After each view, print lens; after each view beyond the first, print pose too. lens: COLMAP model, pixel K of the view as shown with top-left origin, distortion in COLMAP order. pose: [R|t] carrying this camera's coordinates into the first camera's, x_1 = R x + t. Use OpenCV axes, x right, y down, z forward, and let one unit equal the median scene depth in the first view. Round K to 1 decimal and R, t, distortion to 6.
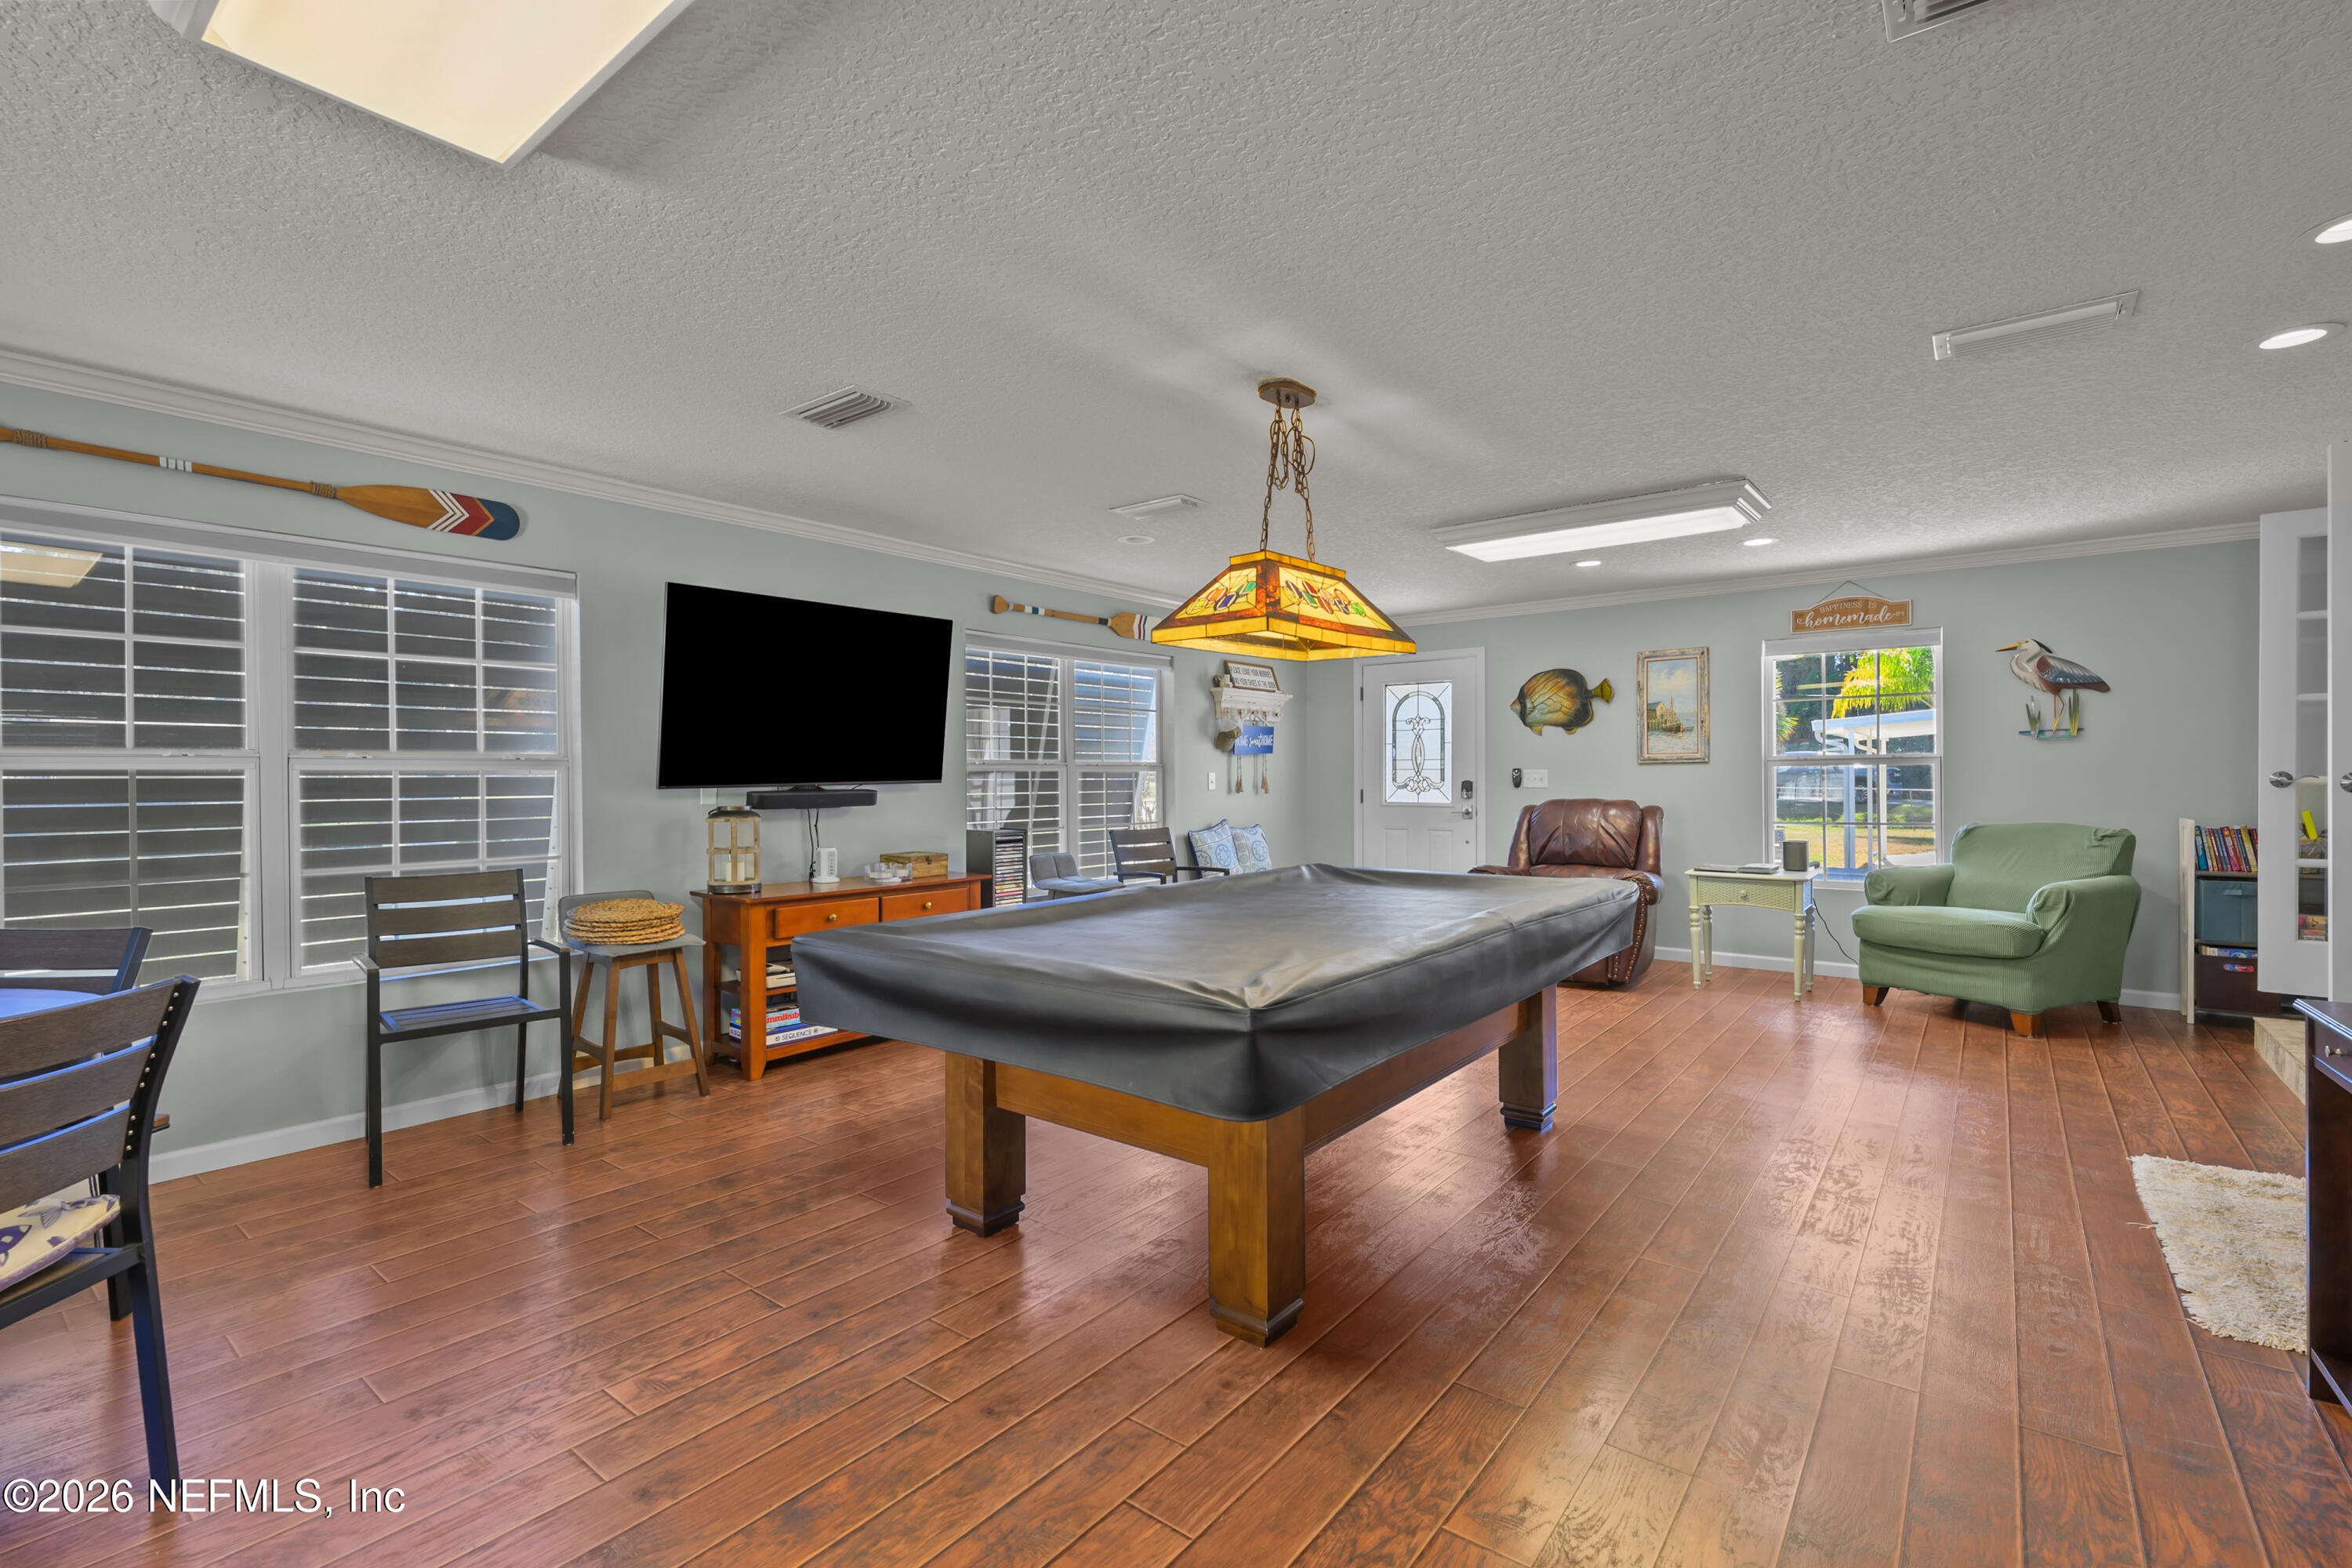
lens RADIAL K [[1045.7, 0, 1176.0], [0, 1045.7, 784.0], [0, 0, 1]] dist [0.000230, 0.000585]
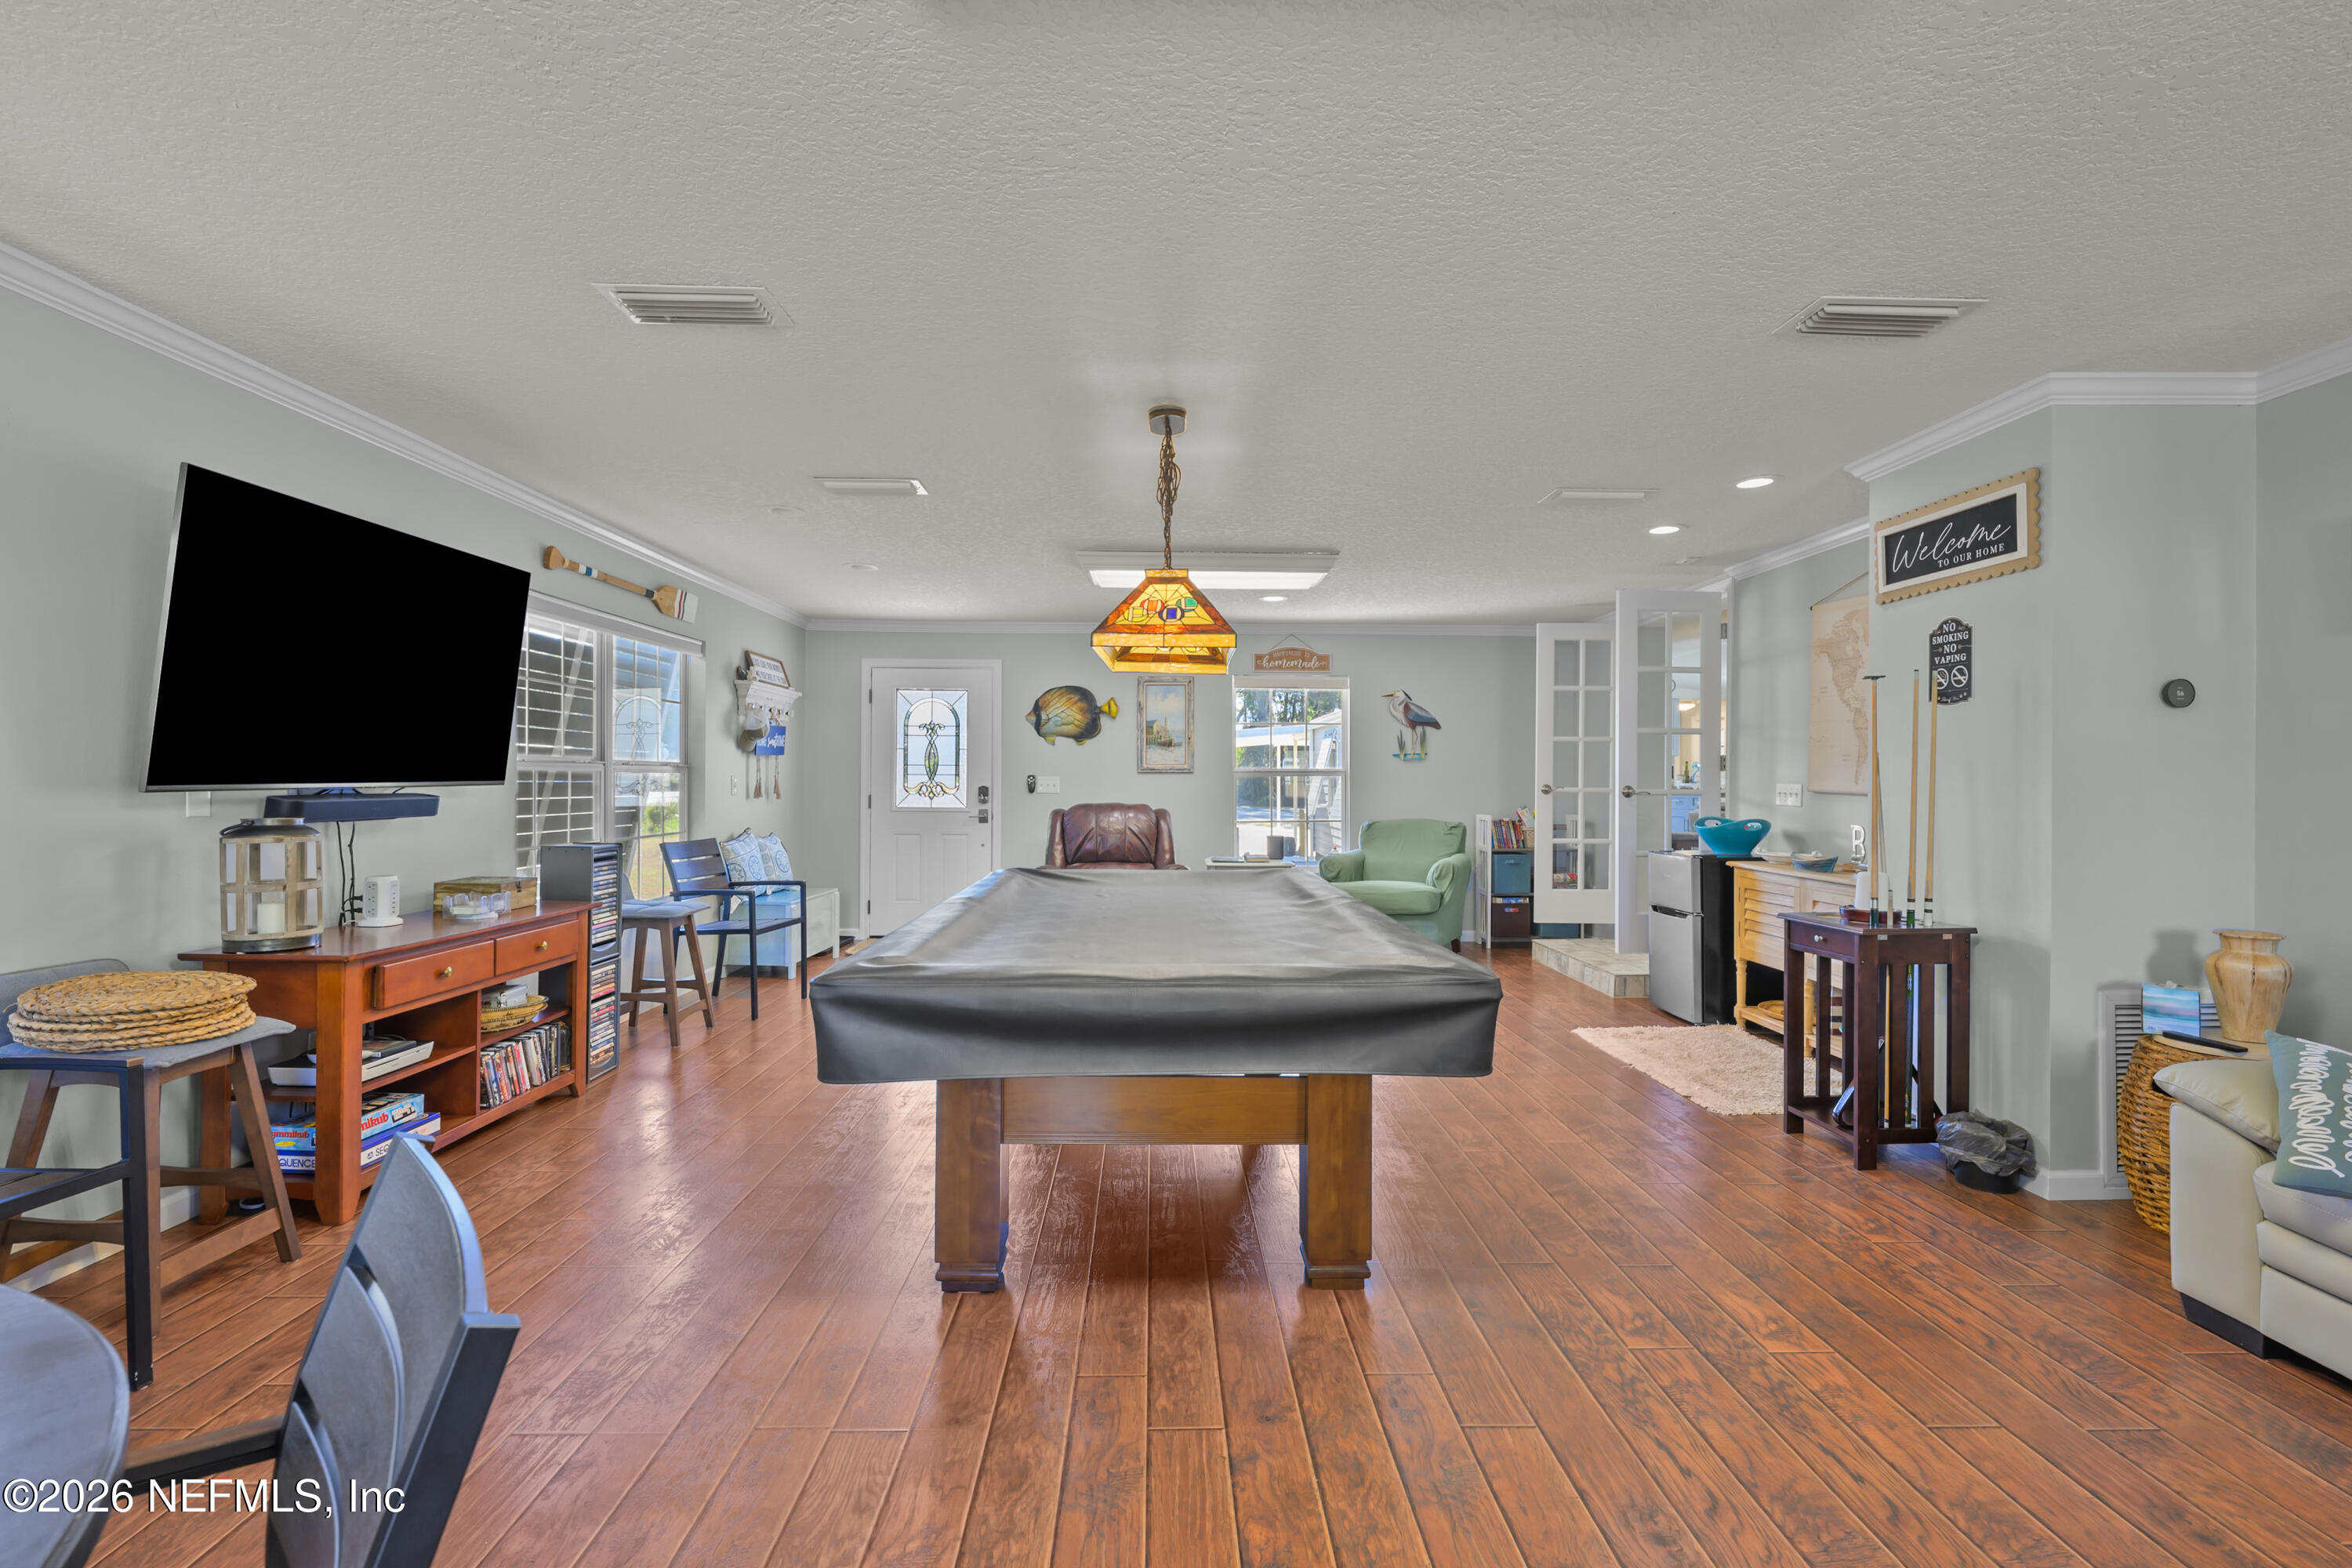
lens RADIAL K [[1038.1, 0, 1176.0], [0, 1038.1, 784.0], [0, 0, 1]] dist [-0.001048, 0.000170]
pose [[0.773893, 0.007967, 0.633266, -0.283956], [-0.004792, 0.999966, -0.006725, 0.000824], [-0.633298, 0.002170, 0.773905, 0.093677]]
